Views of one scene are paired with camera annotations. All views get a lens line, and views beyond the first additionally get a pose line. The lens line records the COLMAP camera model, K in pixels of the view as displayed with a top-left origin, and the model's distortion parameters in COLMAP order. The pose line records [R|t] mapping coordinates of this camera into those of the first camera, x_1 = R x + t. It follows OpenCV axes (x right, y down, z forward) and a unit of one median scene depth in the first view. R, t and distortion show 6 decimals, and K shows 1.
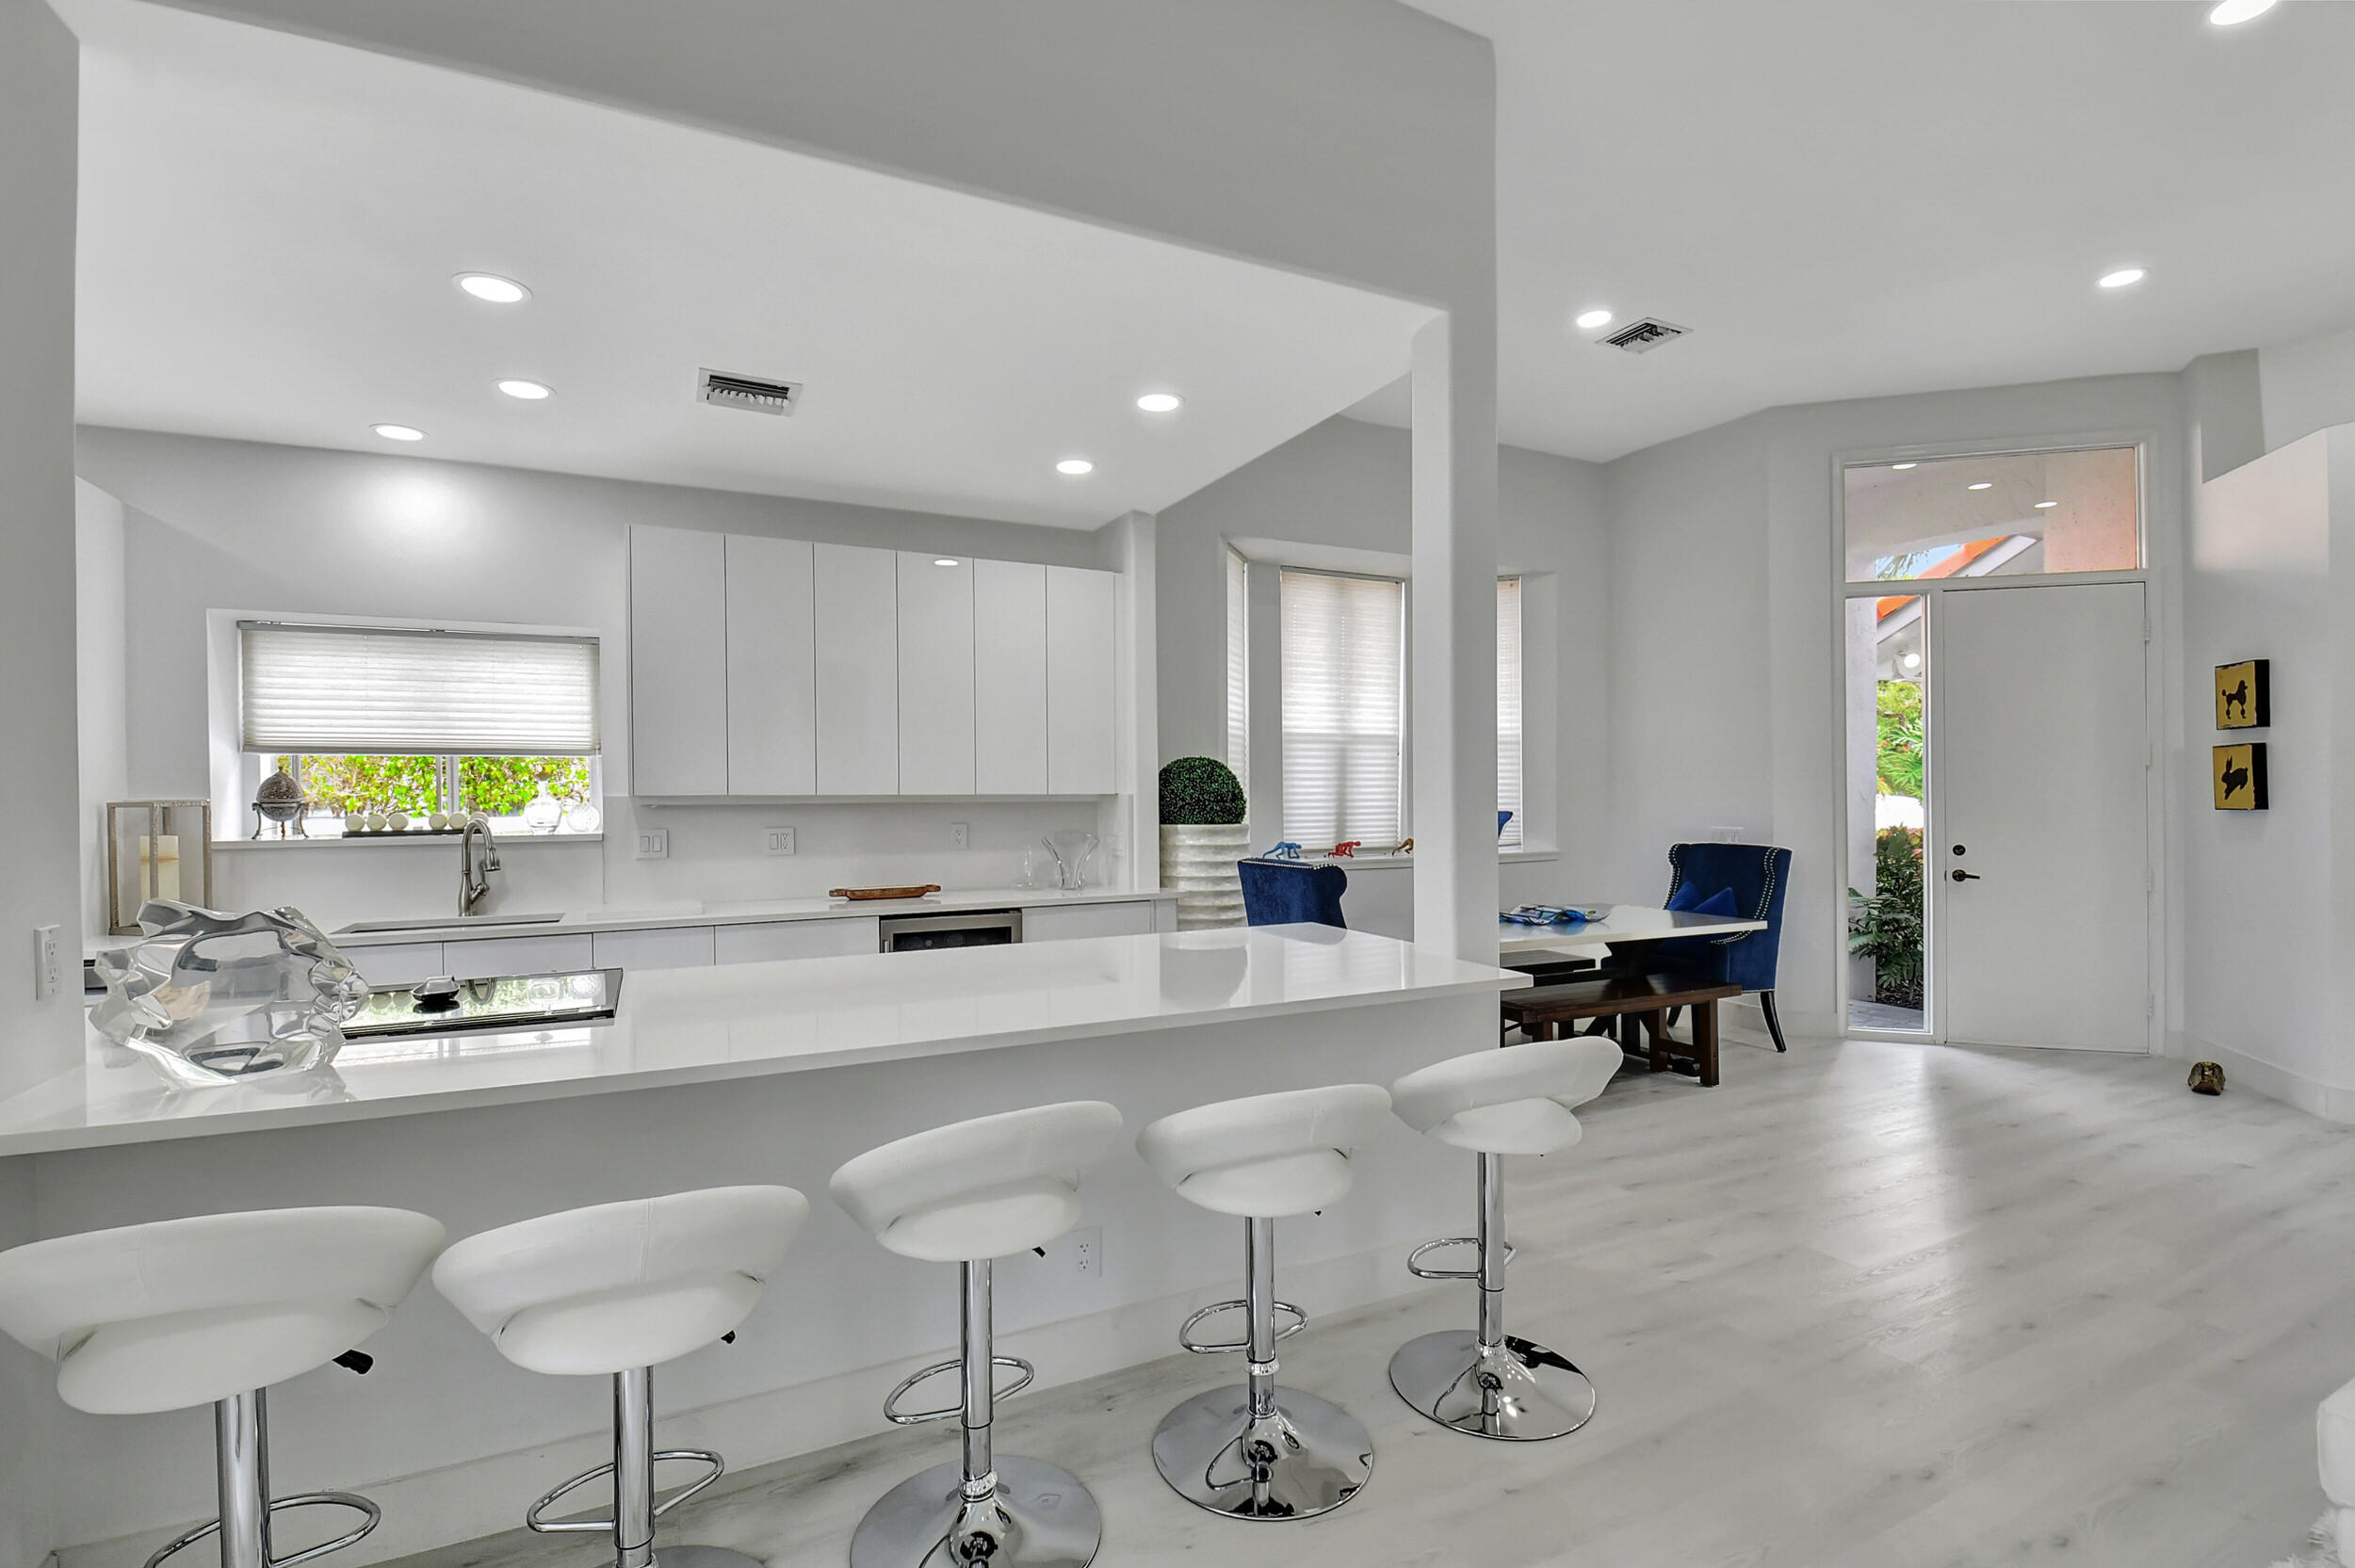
lens RADIAL K [[1049.7, 0, 1246.5], [0, 1049.7, 798.9], [0, 0, 1]] dist [-0.006652, -0.006394]
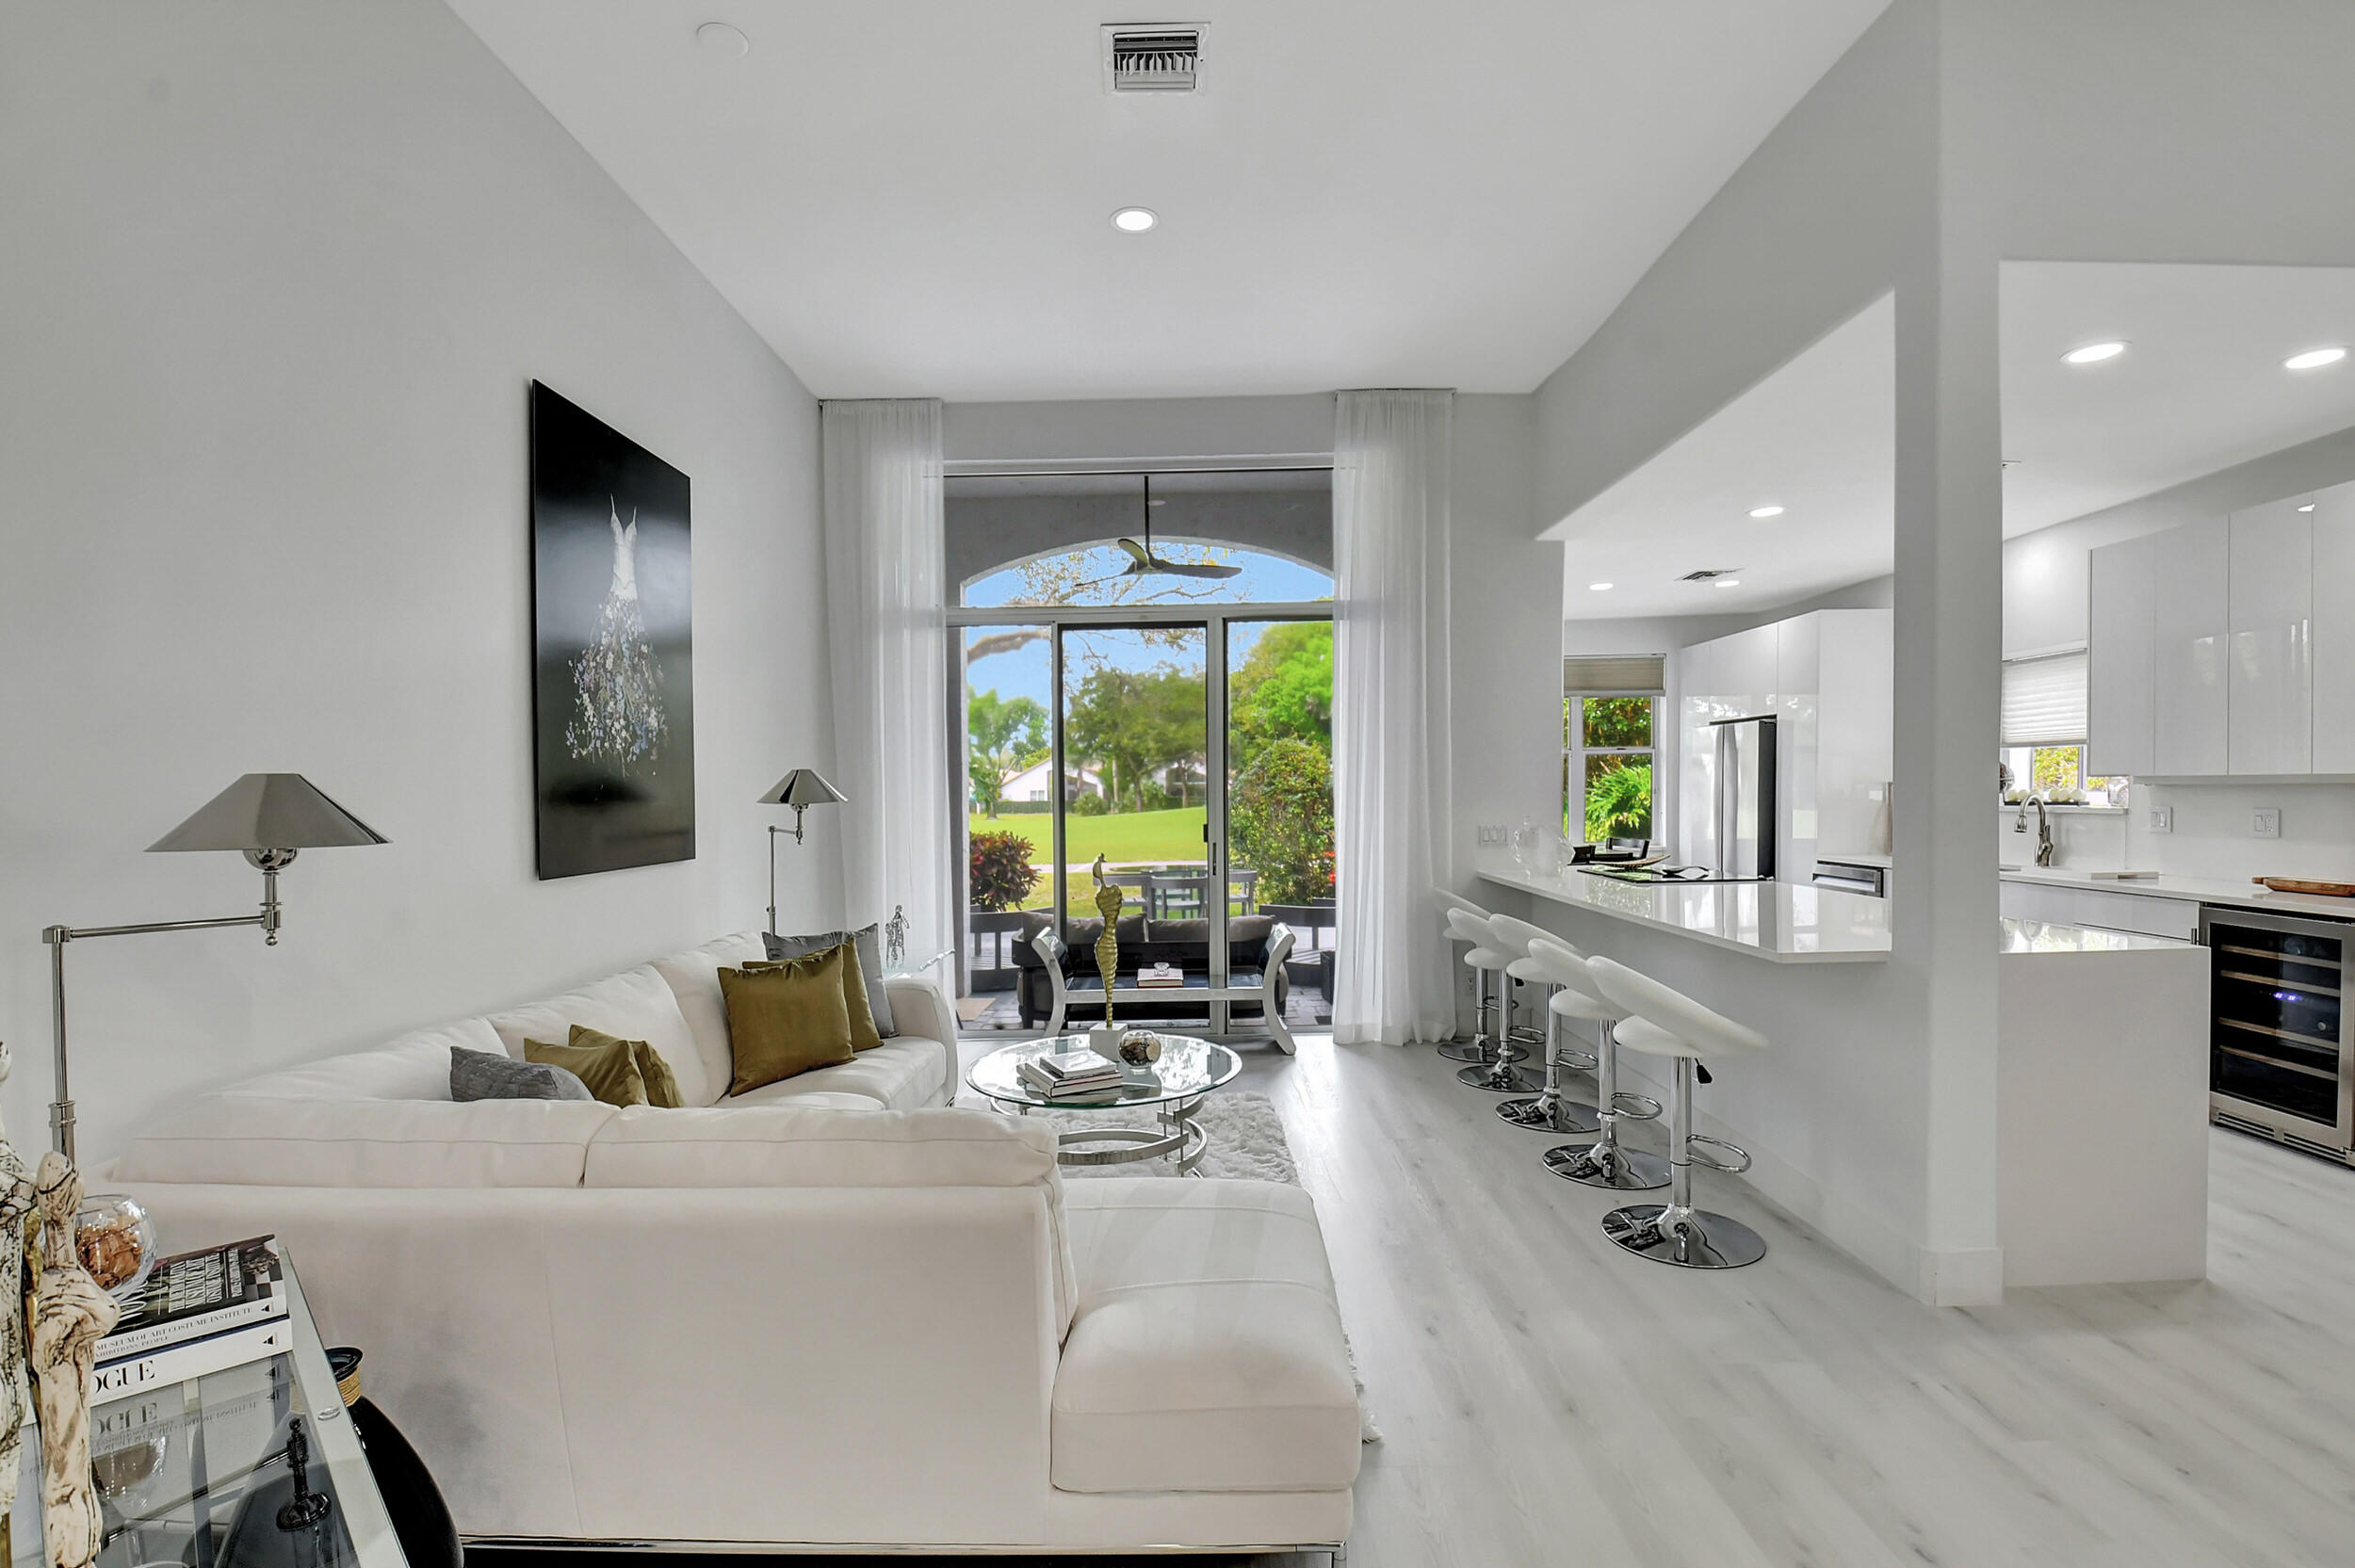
lens RADIAL K [[1049.7, 0, 1168.0], [0, 1049.7, 822.1], [0, 0, 1]] dist [-0.006652, -0.006394]
pose [[-0.476392, 0.034071, -0.878573, 0.819849], [0.014497, 0.999417, 0.030896, -0.006032], [0.879113, 0.001982, -0.476608, 0.512896]]
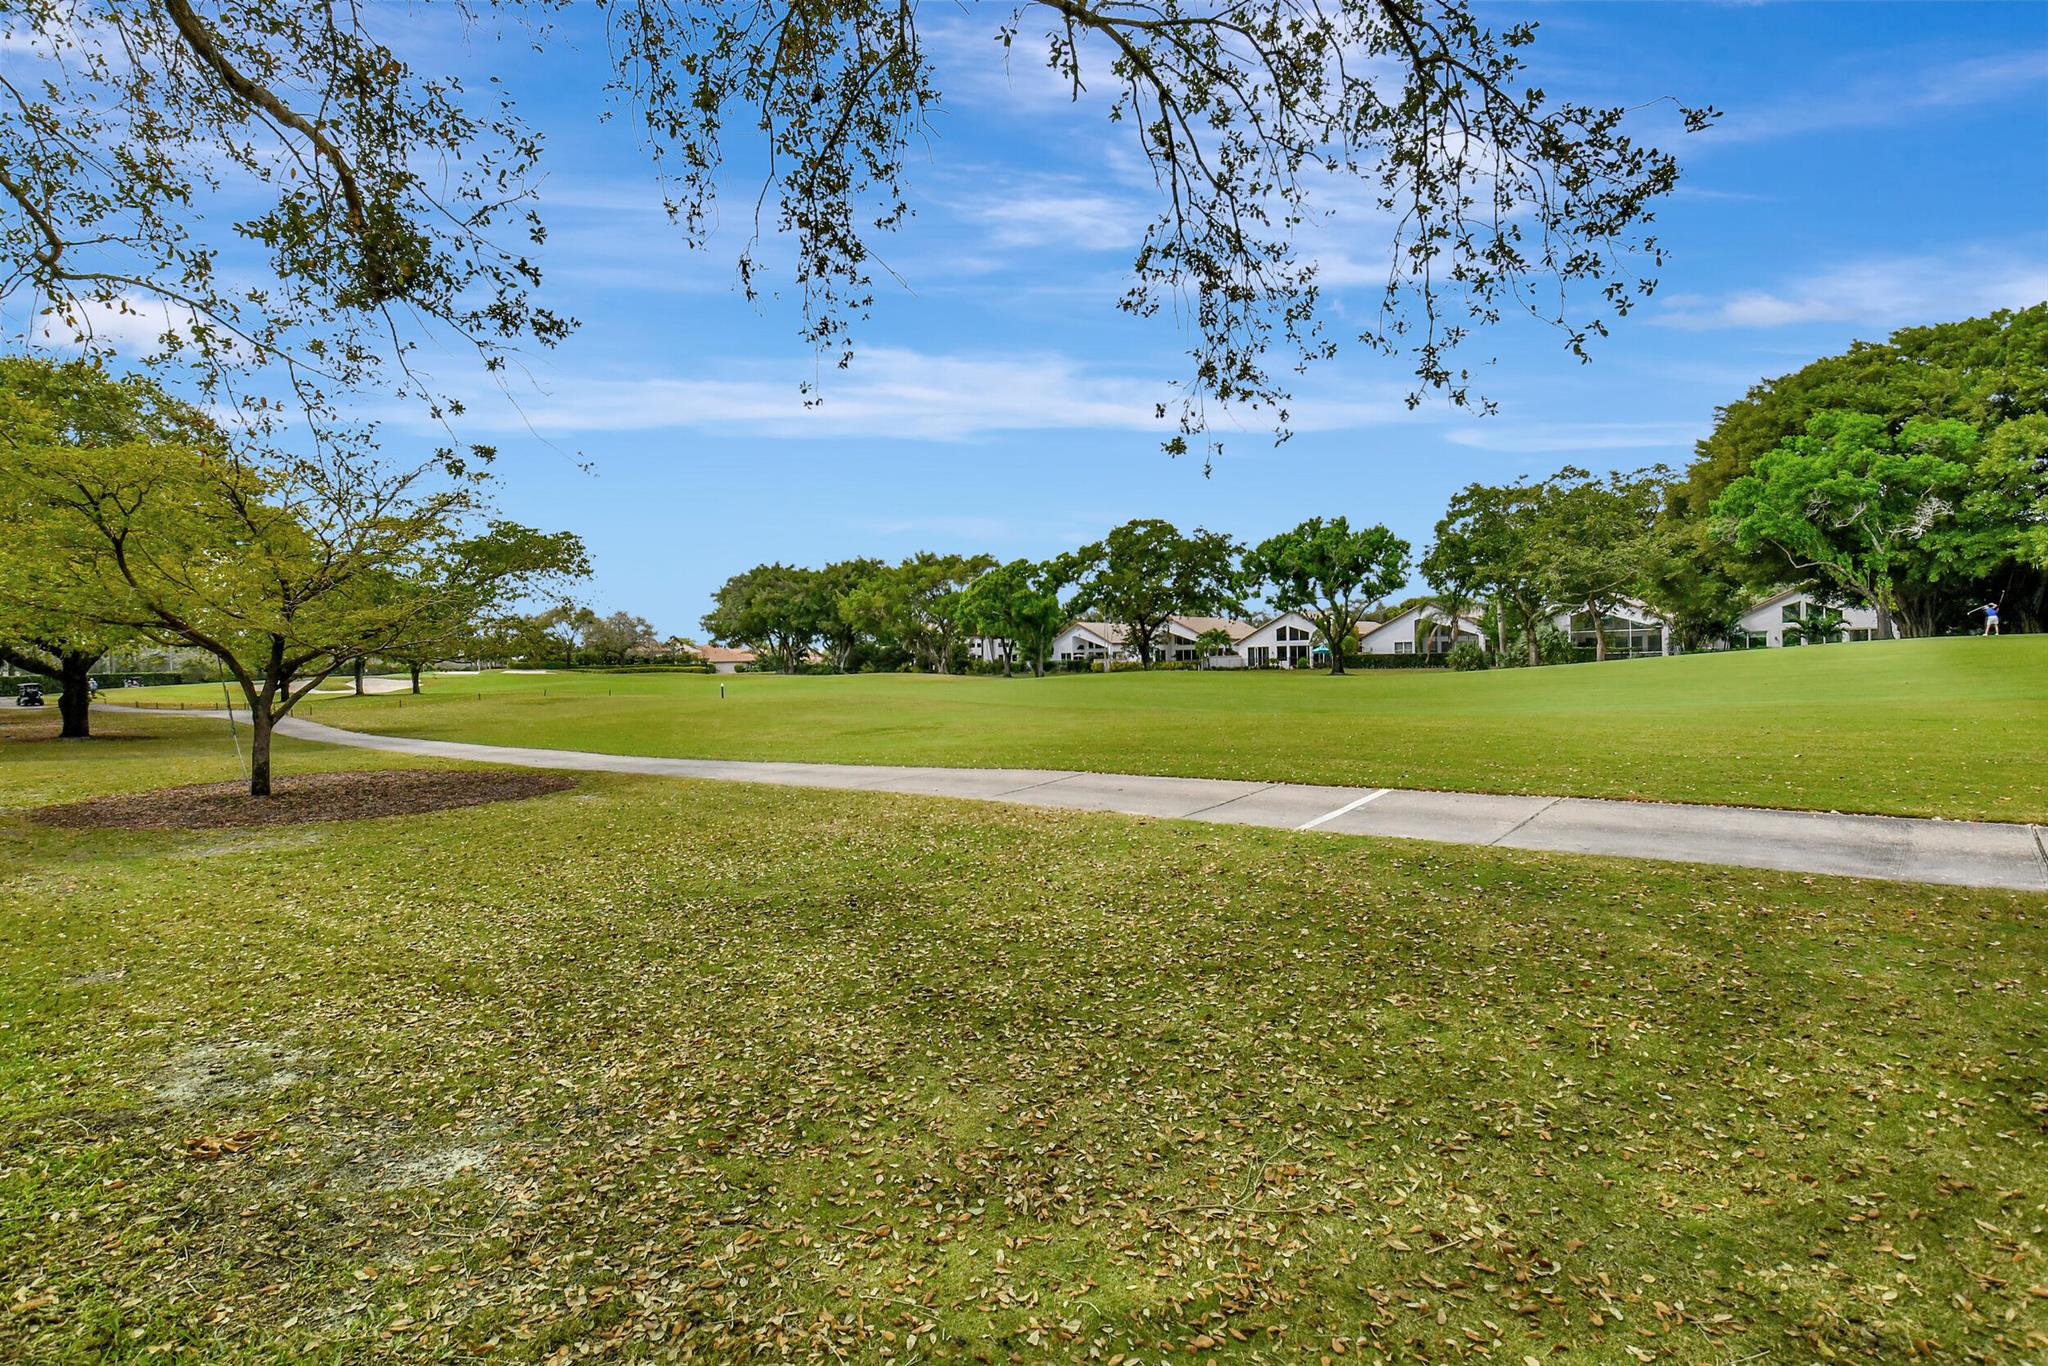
lens RADIAL K [[913.0, 0, 1025.4], [0, 913.0, 666.9], [0, 0, 1]] dist [-0.006652, -0.006394]
pose [[-0.858556, 0.028871, -0.511906, -2.111603], [0.028050, 0.999563, 0.009329, 0.054817], [0.511951, -0.006349, -0.858991, -1.191989]]
